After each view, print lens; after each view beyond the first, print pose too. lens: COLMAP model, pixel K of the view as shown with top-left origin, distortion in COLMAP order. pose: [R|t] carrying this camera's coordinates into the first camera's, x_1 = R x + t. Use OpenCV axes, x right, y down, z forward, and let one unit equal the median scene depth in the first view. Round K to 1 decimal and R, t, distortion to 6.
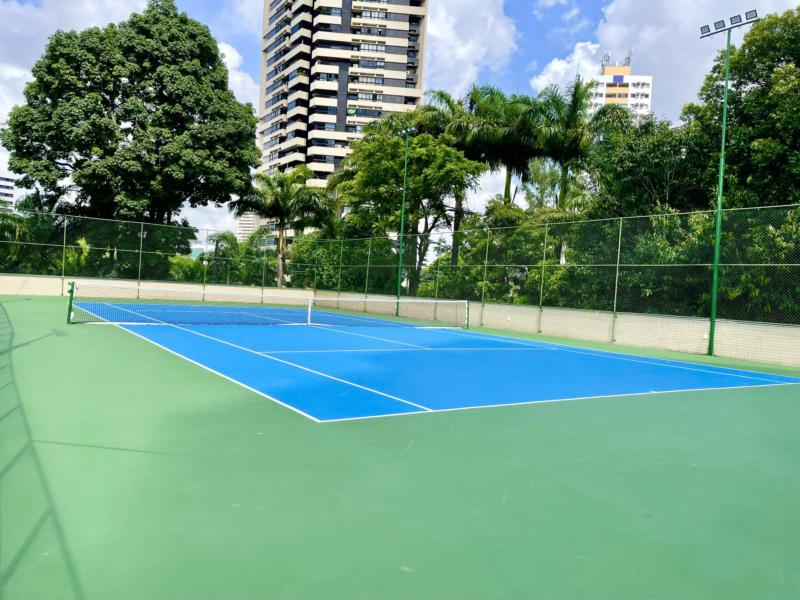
lens RADIAL K [[610.6, 0, 400.0], [0, 610.6, 300.0], [0, 0, 1]] dist [0.078108, -0.103729]
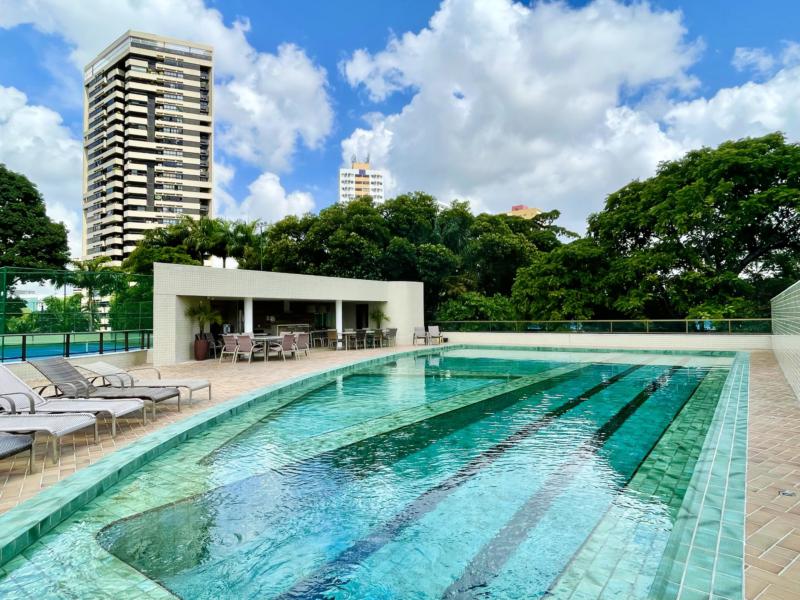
lens RADIAL K [[471.9, 0, 400.3], [0, 471.9, 303.9], [0, 0, 1]] dist [-0.010317, -0.001017]
pose [[0.939048, -0.055594, 0.339260, 0.059494], [0.068336, 0.997331, -0.025718, -0.003126], [-0.336925, 0.047335, 0.940341, -0.166745]]
